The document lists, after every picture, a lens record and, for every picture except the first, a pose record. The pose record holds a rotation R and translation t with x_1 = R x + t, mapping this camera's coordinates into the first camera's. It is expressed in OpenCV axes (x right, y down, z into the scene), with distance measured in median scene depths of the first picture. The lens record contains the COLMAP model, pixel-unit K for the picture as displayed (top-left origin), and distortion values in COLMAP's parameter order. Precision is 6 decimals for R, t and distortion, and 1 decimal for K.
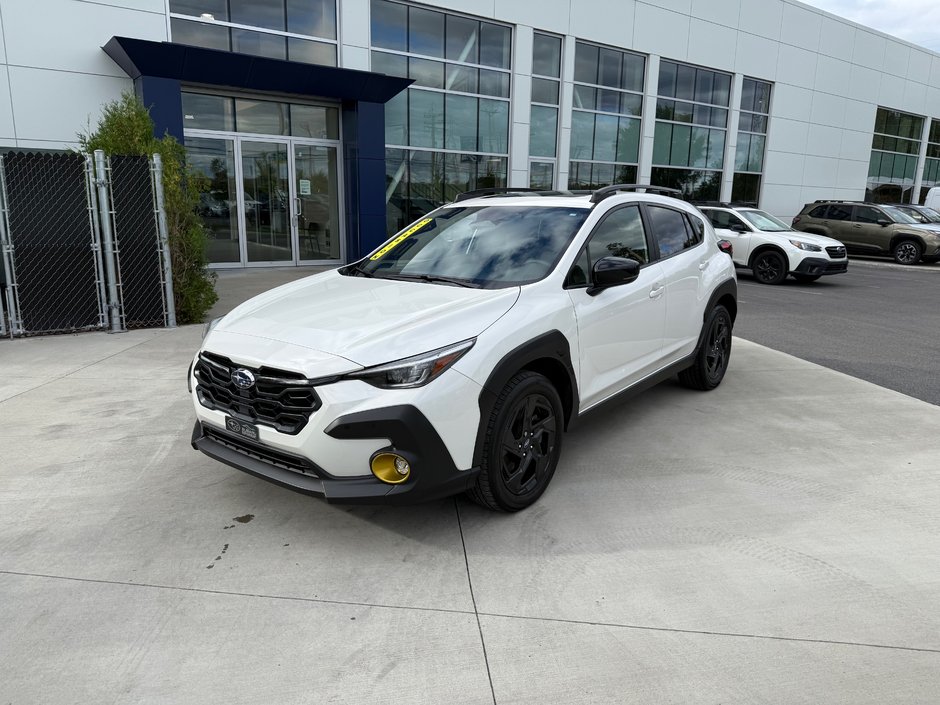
lens RADIAL K [[656.9, 0, 478.3], [0, 656.9, 354.4], [0, 0, 1]] dist [0.038729, -0.052360]
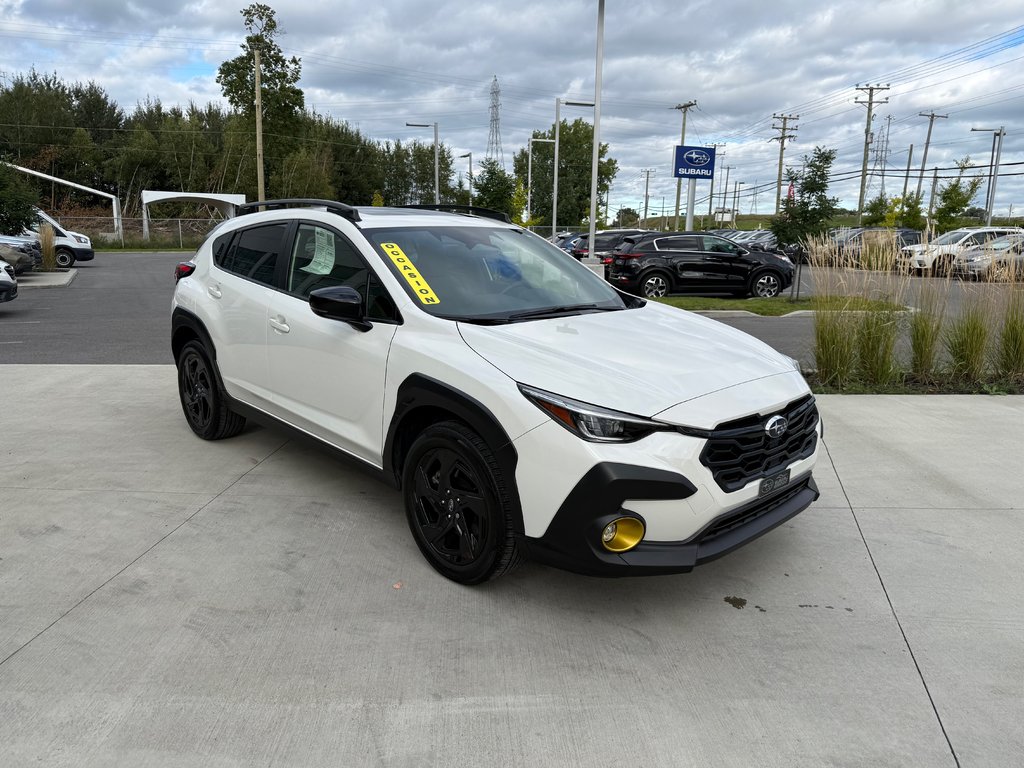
lens RADIAL K [[715.6, 0, 510.4], [0, 715.6, 389.0], [0, 0, 1]] dist [0.038729, -0.052360]
pose [[0.137337, -0.215999, 0.966686, -0.845109], [0.198032, 0.962218, 0.186867, -0.168560], [-0.970526, 0.165771, 0.174923, 0.738884]]
